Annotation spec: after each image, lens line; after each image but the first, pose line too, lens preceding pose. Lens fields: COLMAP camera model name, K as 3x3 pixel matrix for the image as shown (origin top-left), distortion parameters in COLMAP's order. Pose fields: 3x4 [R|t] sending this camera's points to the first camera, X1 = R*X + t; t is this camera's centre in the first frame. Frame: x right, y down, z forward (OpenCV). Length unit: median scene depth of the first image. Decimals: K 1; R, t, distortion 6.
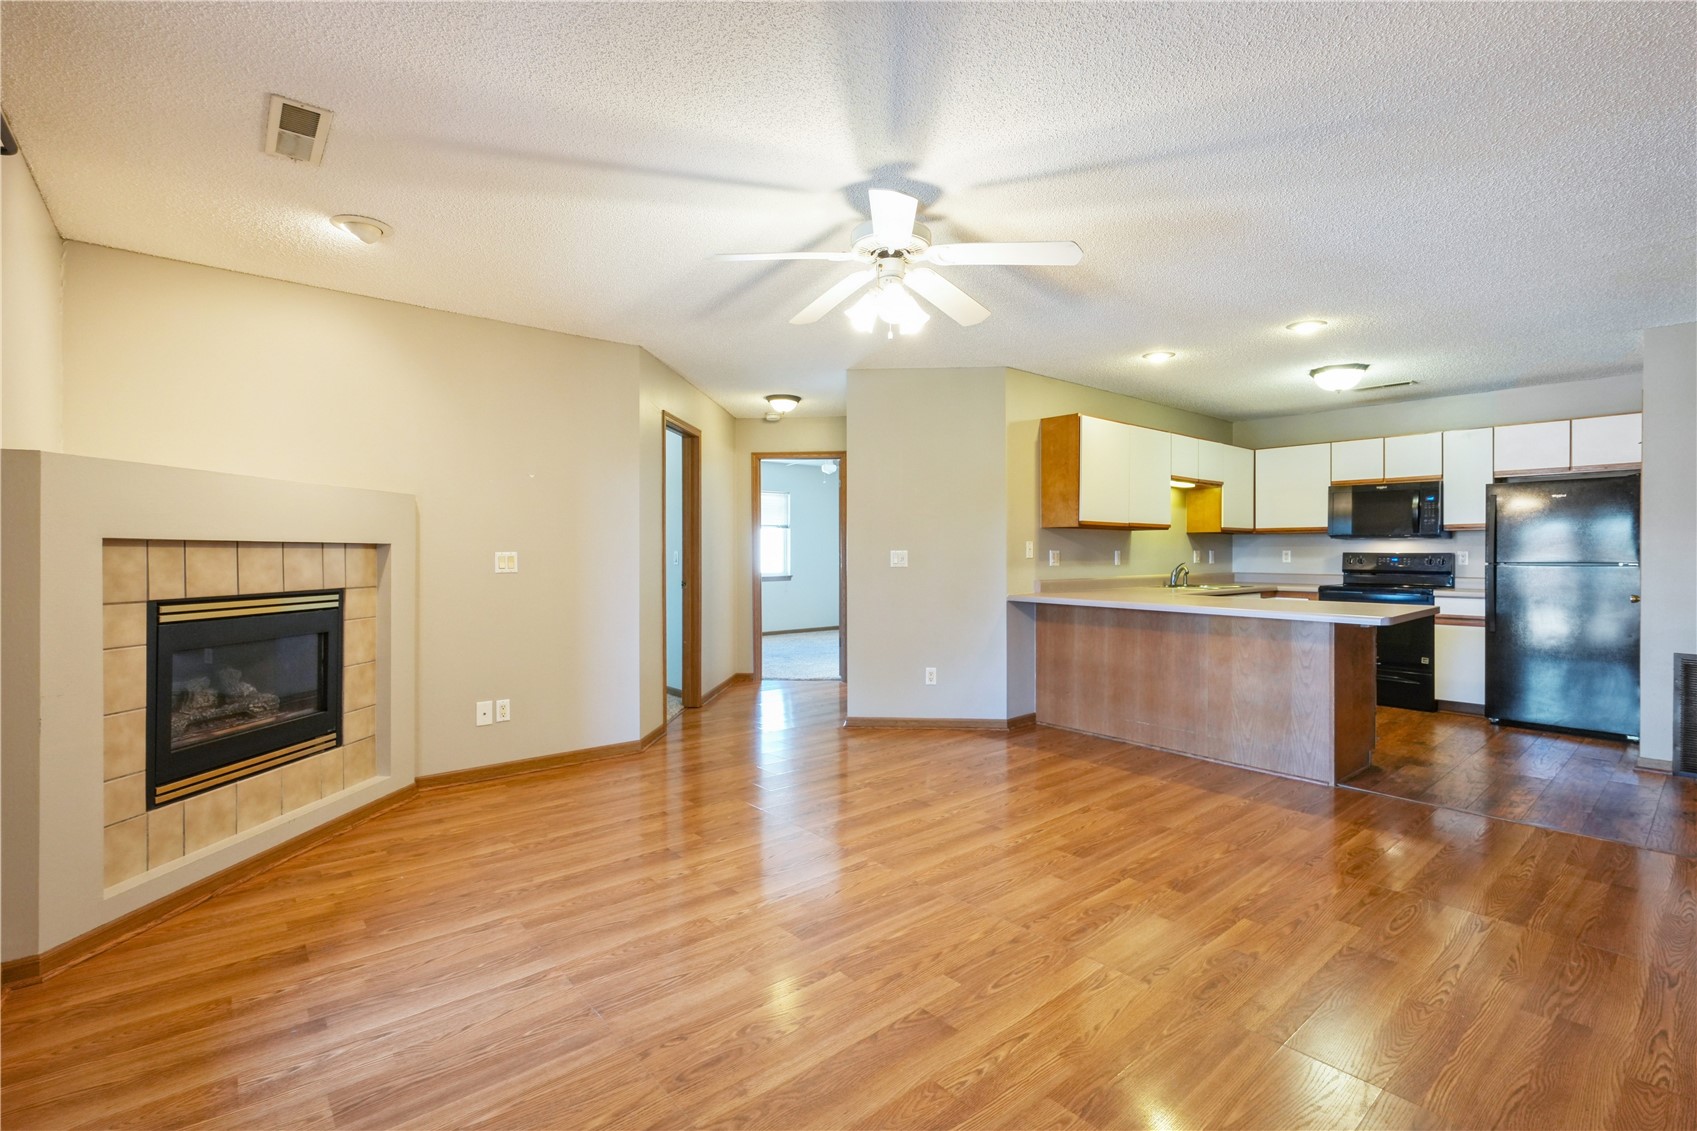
lens RADIAL K [[805.1, 0, 836.2], [0, 805.1, 563.6], [0, 0, 1]] dist [-0.011756, 0.003213]
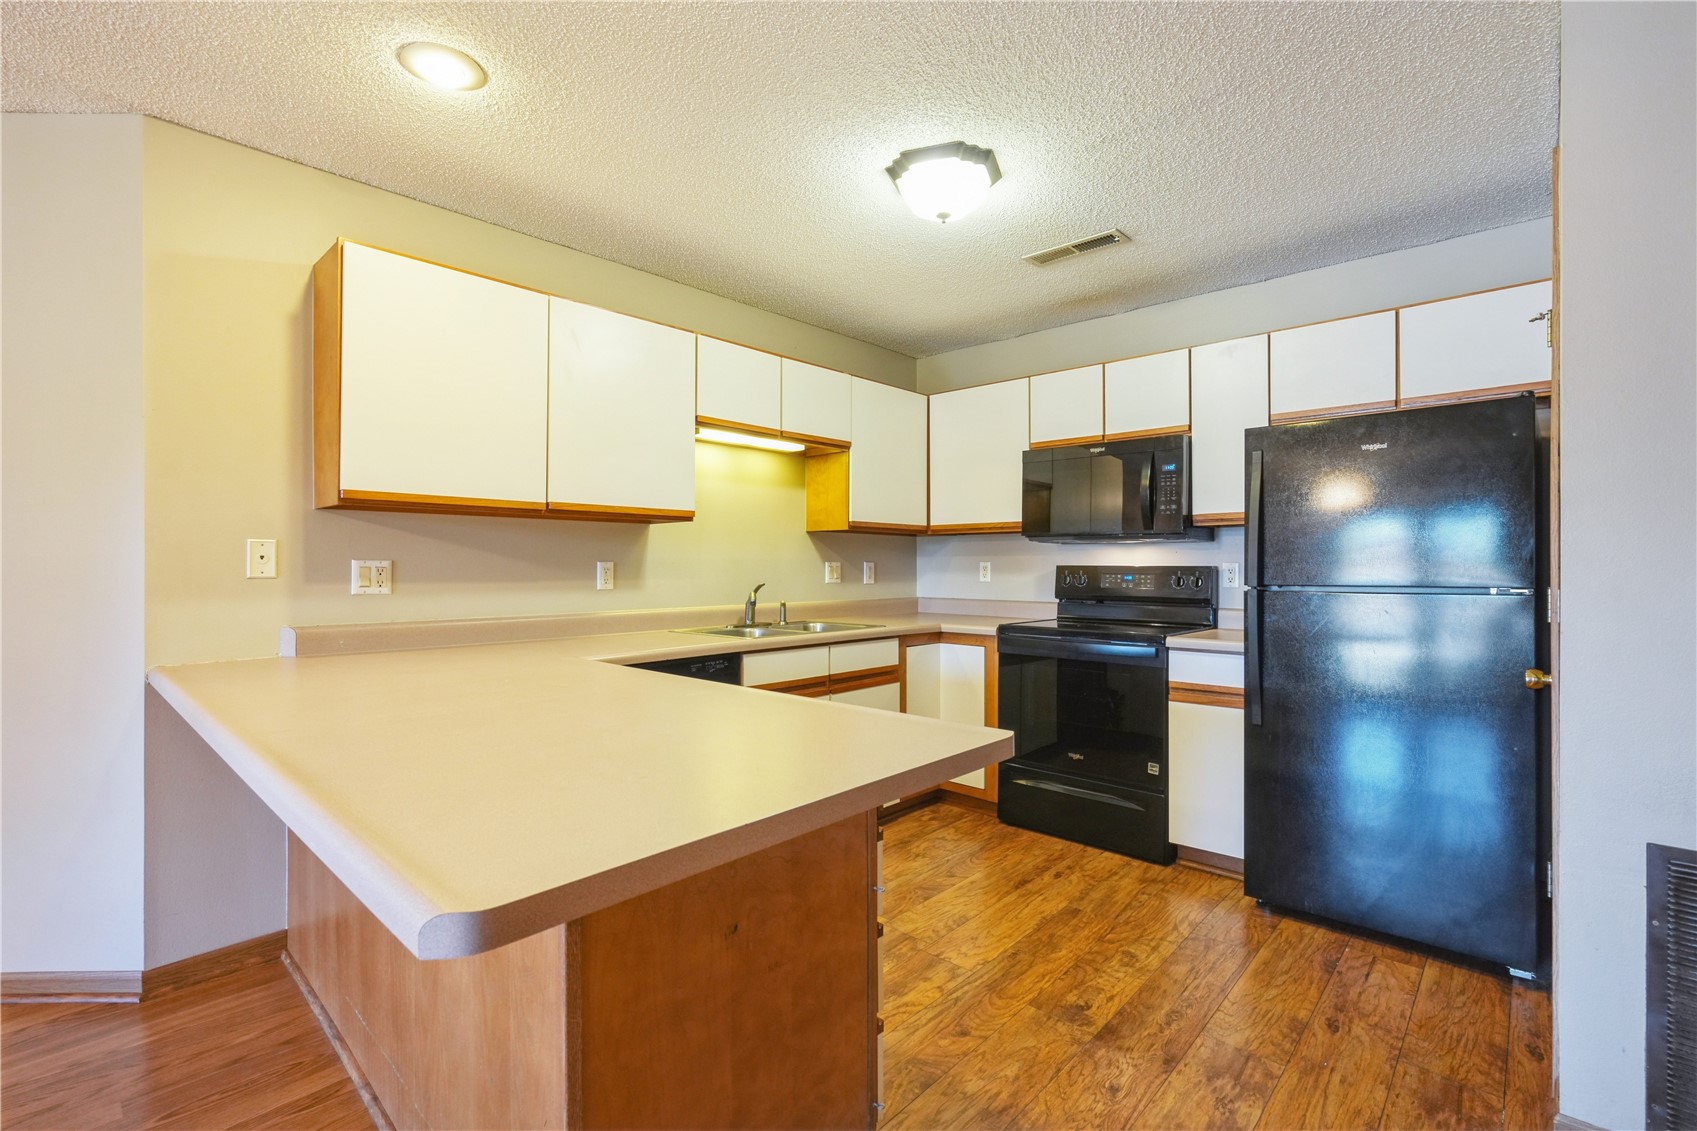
lens RADIAL K [[805.1, 0, 847.5], [0, 805.1, 569.1], [0, 0, 1]] dist [-0.011756, 0.003213]
pose [[0.991918, 0.000126, 0.126884, 0.481977], [0.001089, 0.999954, -0.009511, -0.006675], [-0.126879, 0.009572, 0.991872, 0.512528]]
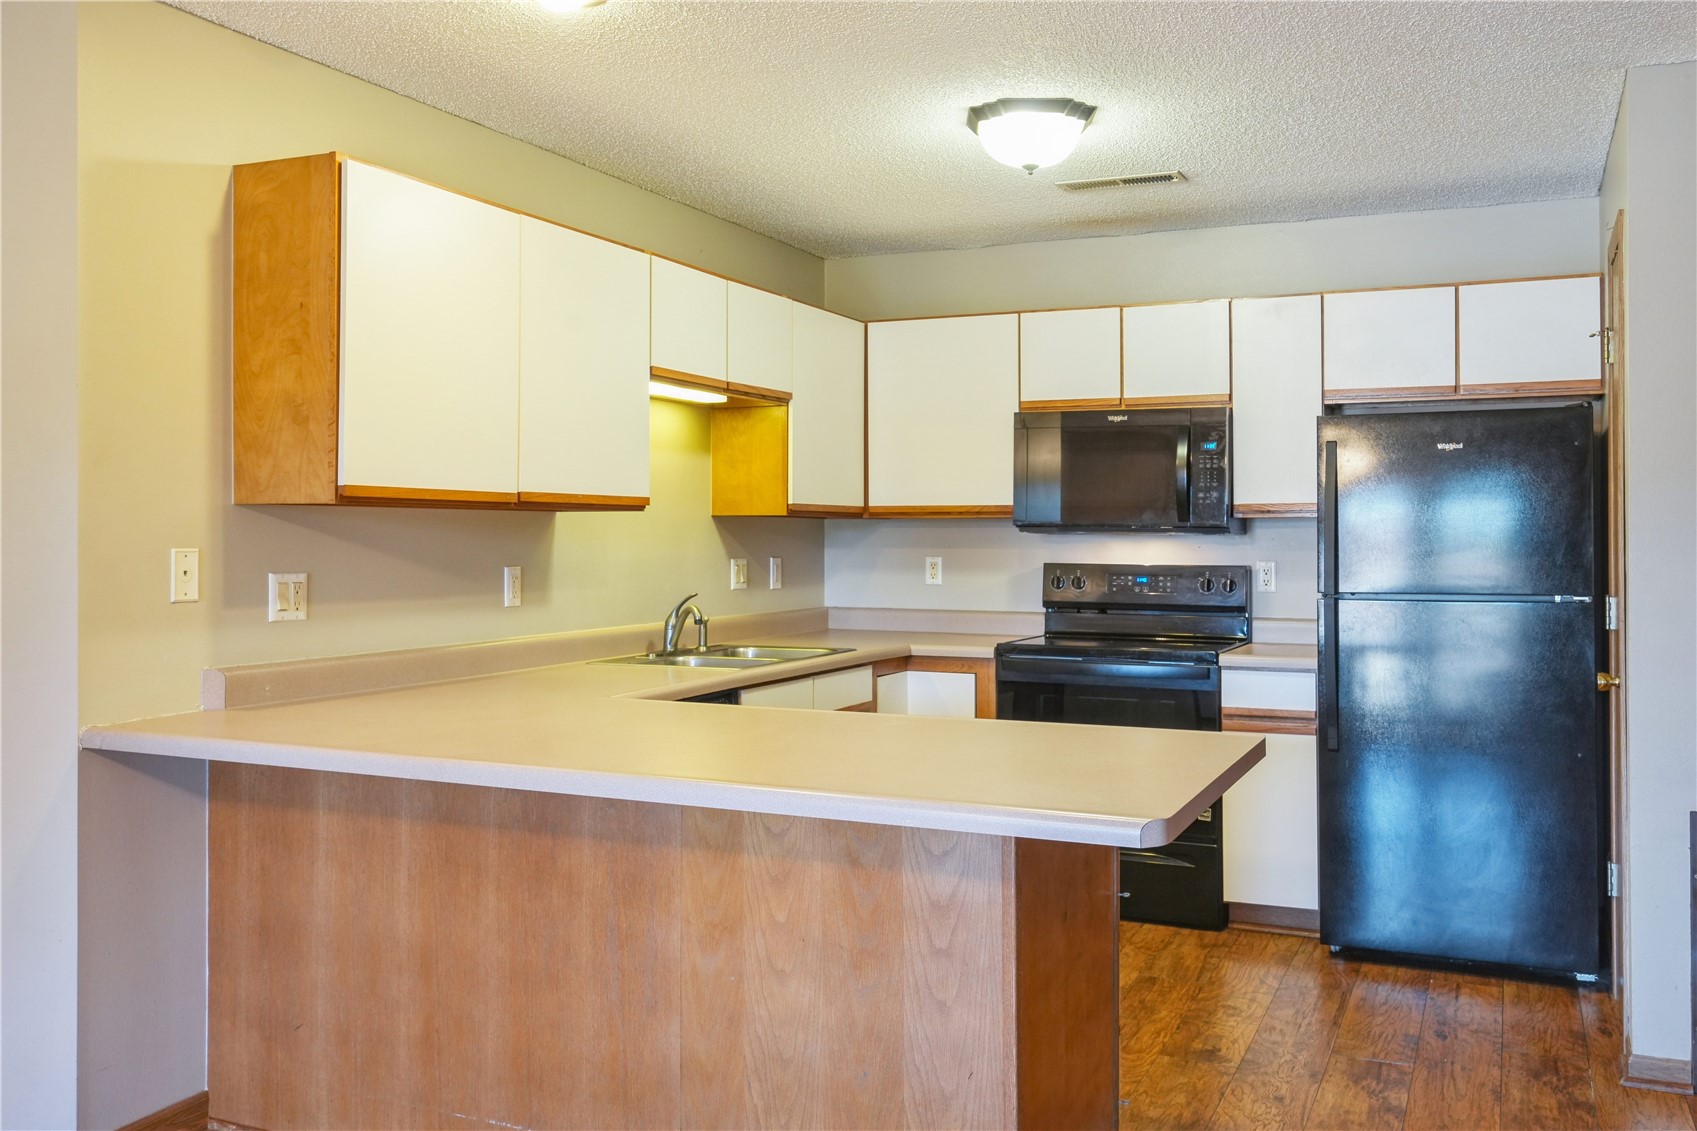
lens RADIAL K [[1554.4, 0, 901.1], [0, 1554.4, 523.6], [0, 0, 1]] dist [0.018047, -0.029856]
pose [[0.892460, 0.004499, 0.451104, 0.208005], [0.004854, 0.999797, -0.019575, -0.022969], [-0.451101, 0.019660, 0.892256, 0.321041]]
